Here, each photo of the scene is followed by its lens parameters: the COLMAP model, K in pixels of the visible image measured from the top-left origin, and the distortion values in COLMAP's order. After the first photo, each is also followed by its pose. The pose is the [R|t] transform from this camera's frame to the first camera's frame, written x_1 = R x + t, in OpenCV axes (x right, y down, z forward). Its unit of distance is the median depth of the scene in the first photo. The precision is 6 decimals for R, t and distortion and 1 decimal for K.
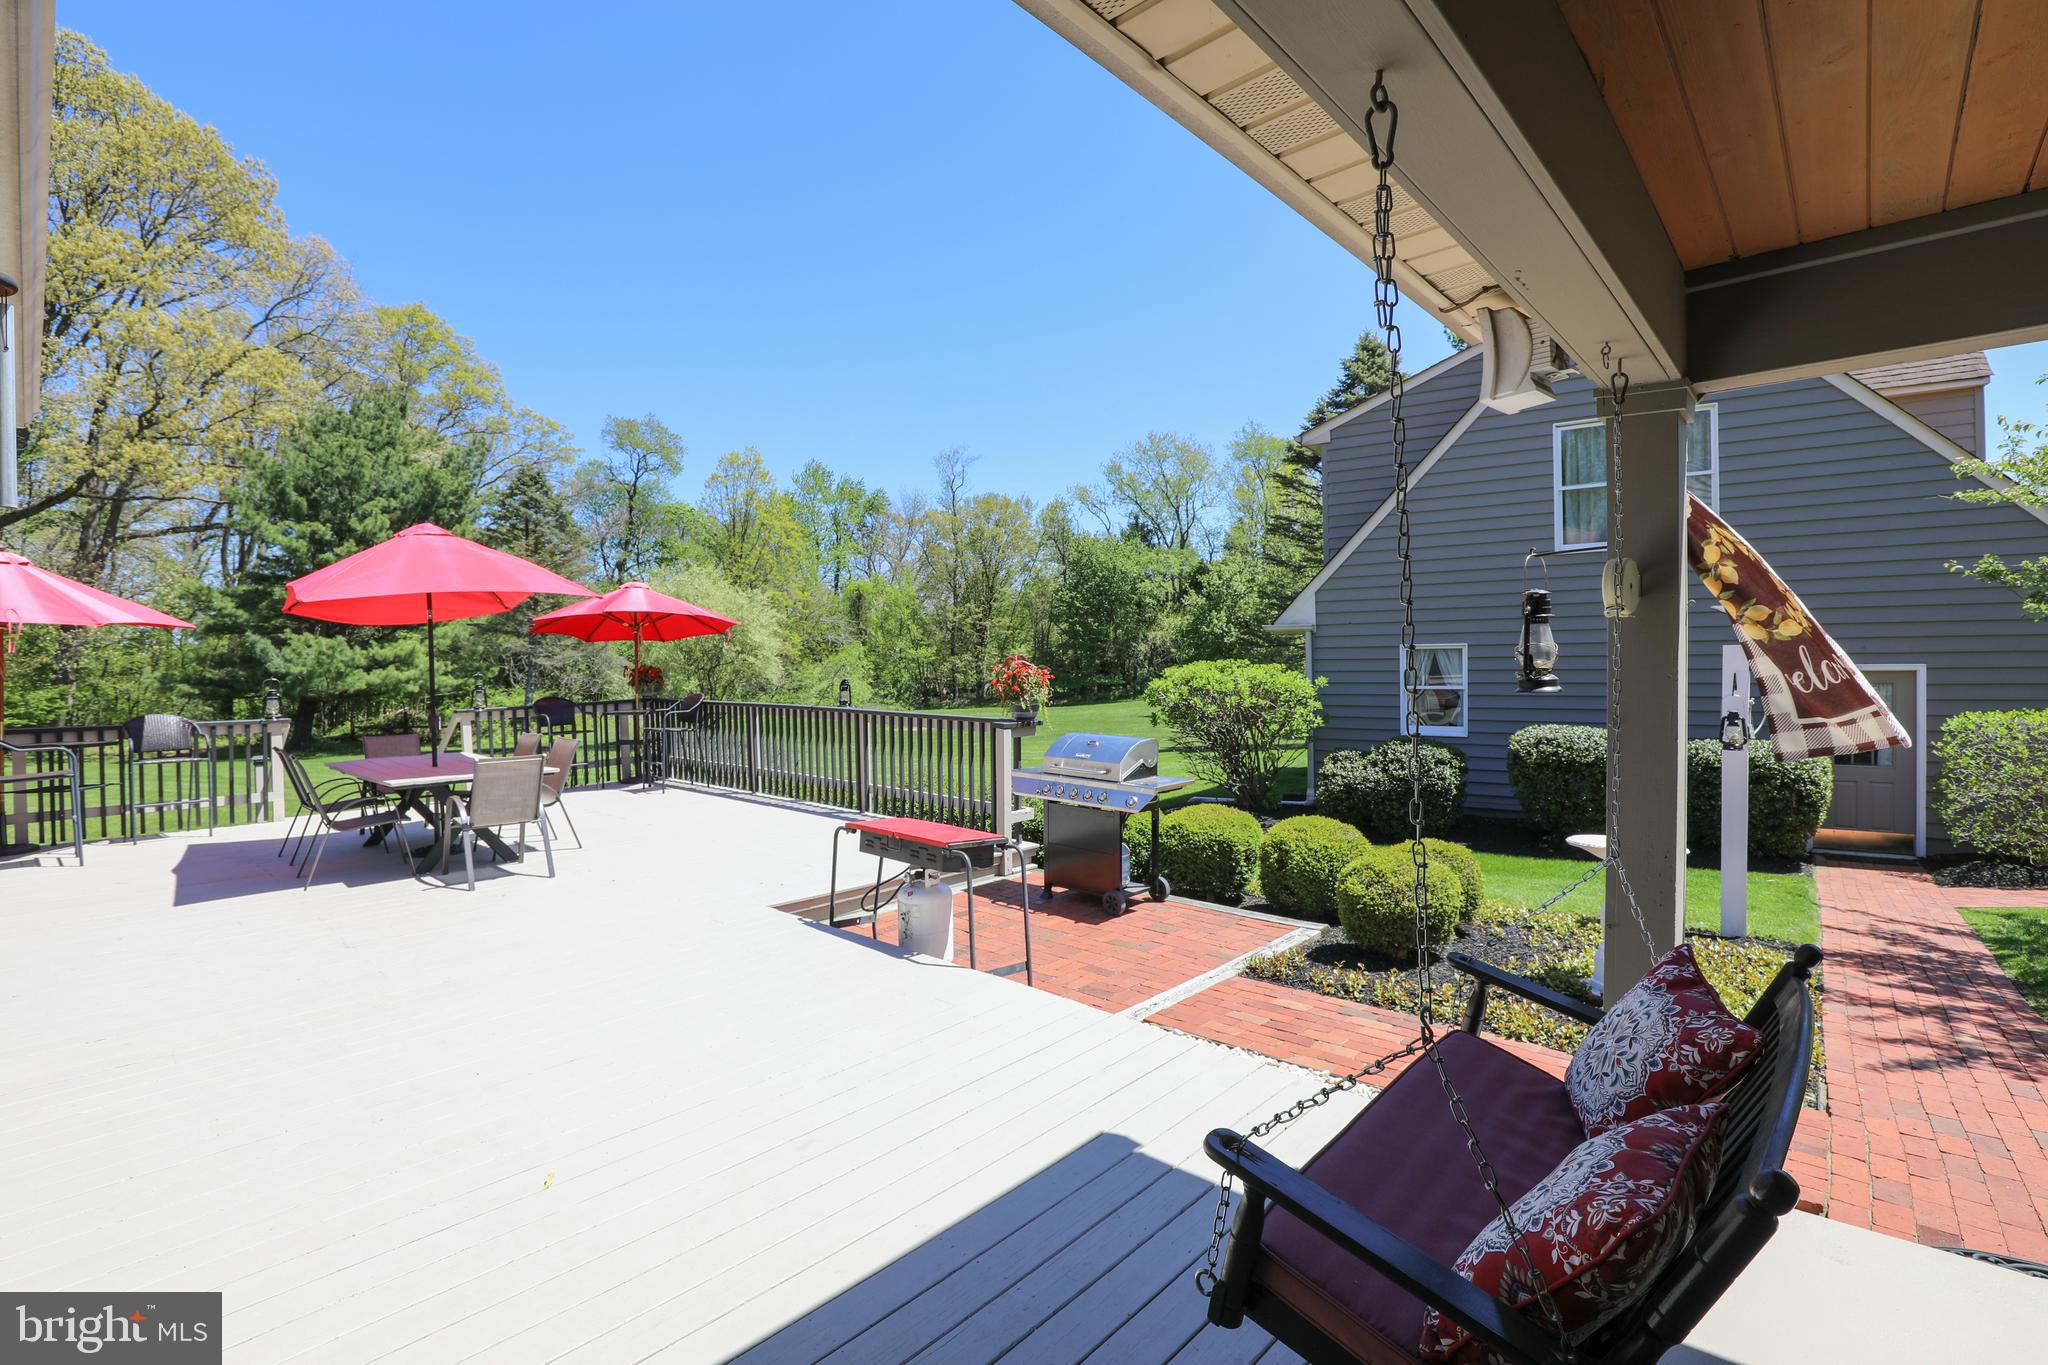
lens RADIAL K [[924.7, 0, 1024.0], [0, 924.7, 682.5], [0, 0, 1]] dist [-0.001057, -0.000118]
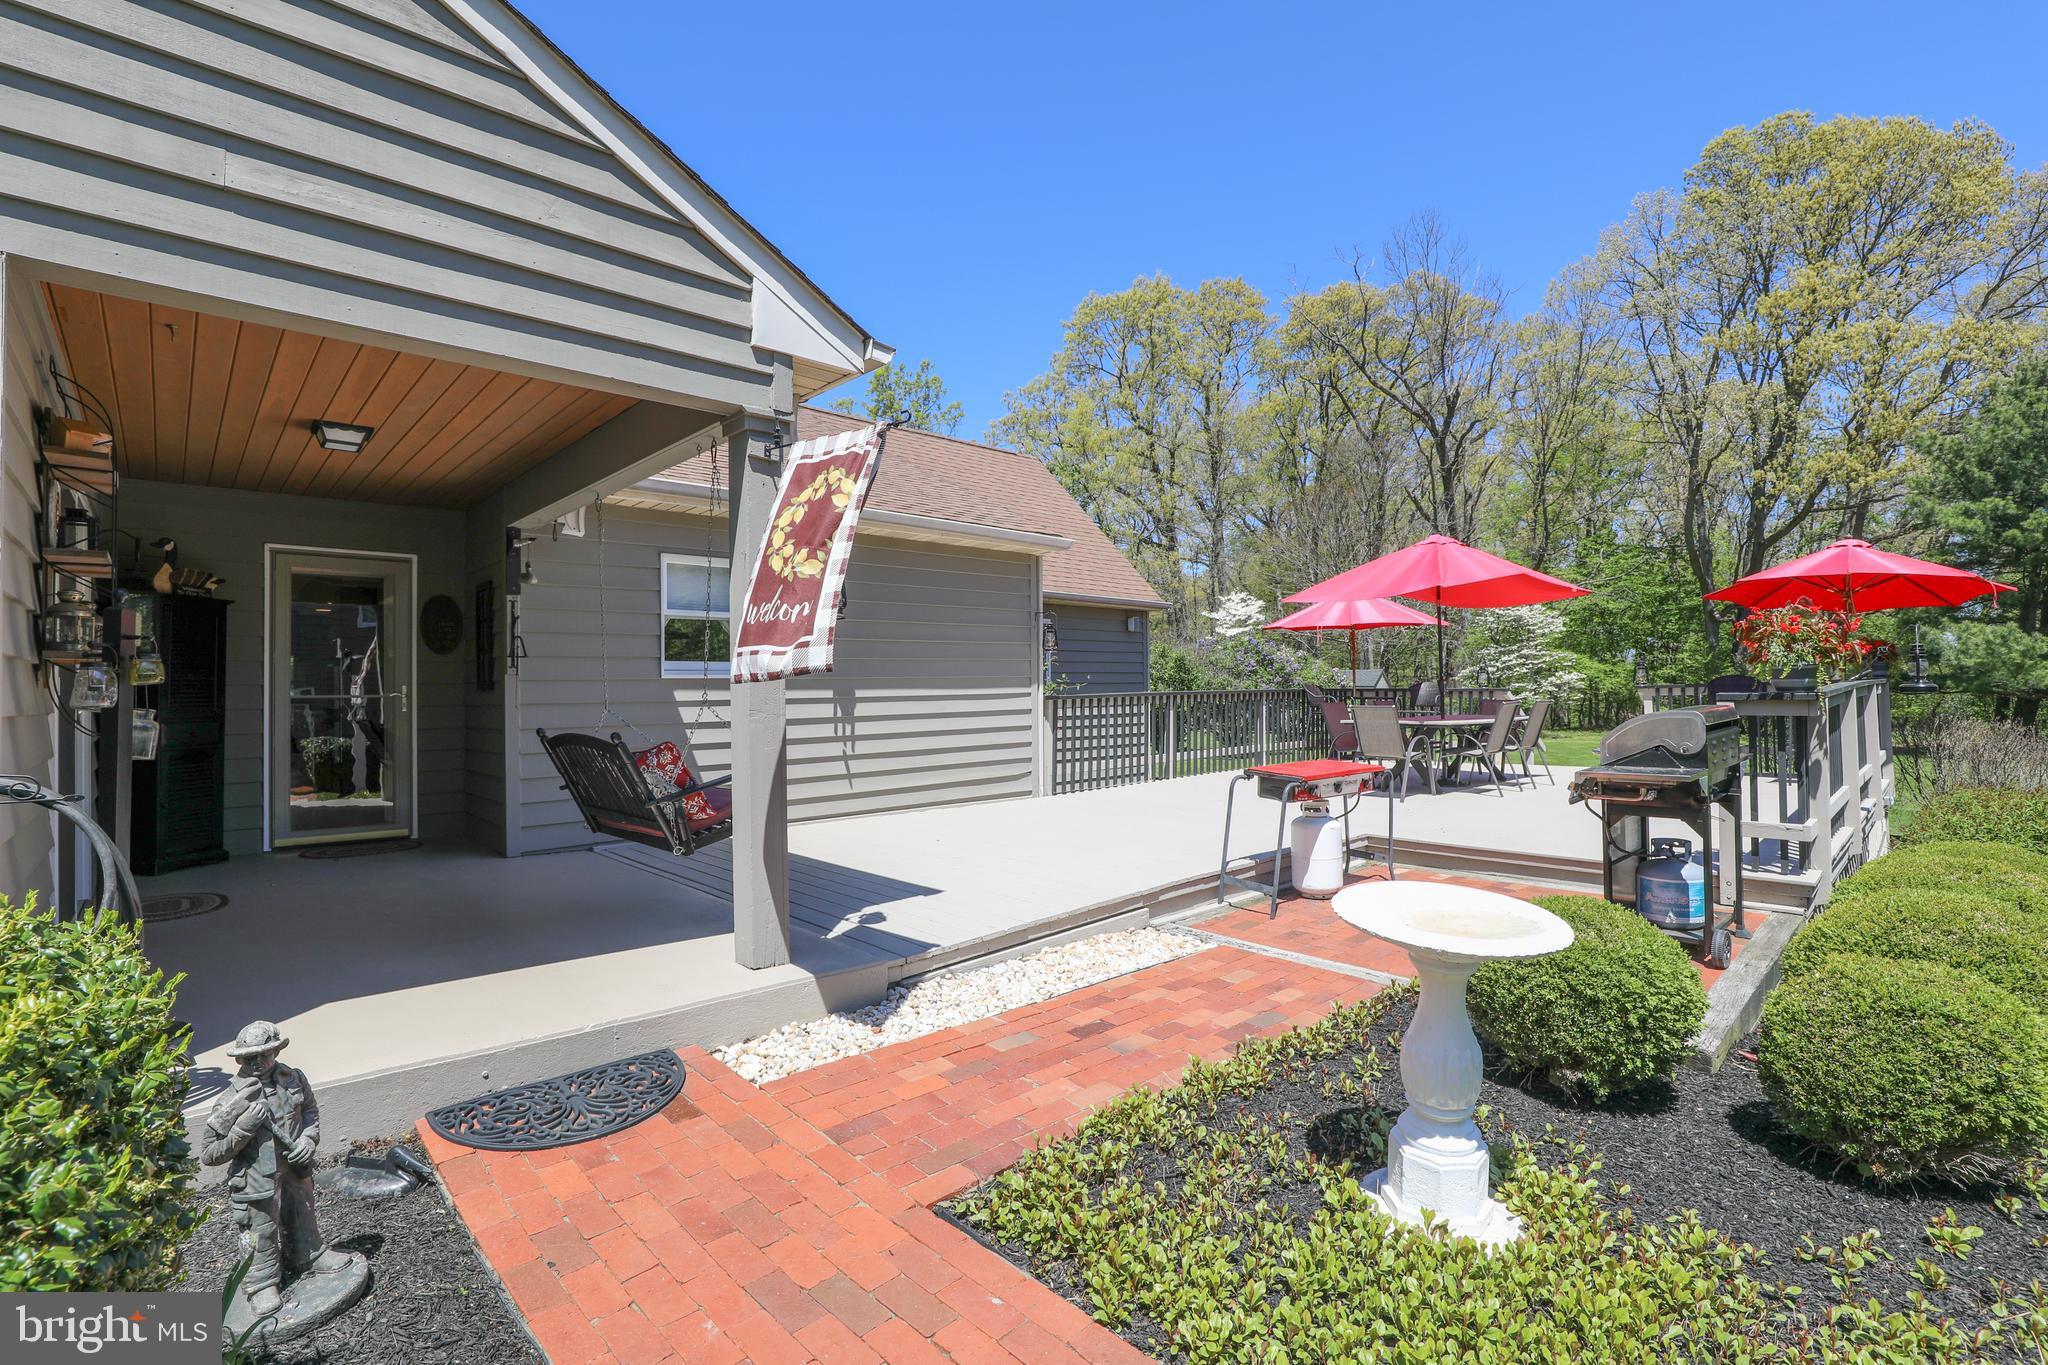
lens RADIAL K [[924.7, 0, 1024.0], [0, 924.7, 682.5], [0, 0, 1]] dist [-0.001057, -0.000118]
pose [[-0.075516, 0.001566, -0.997143, 0.199379], [-0.002531, 0.999995, 0.001762, 0.007553], [0.997141, 0.002657, -0.075512, 0.134021]]
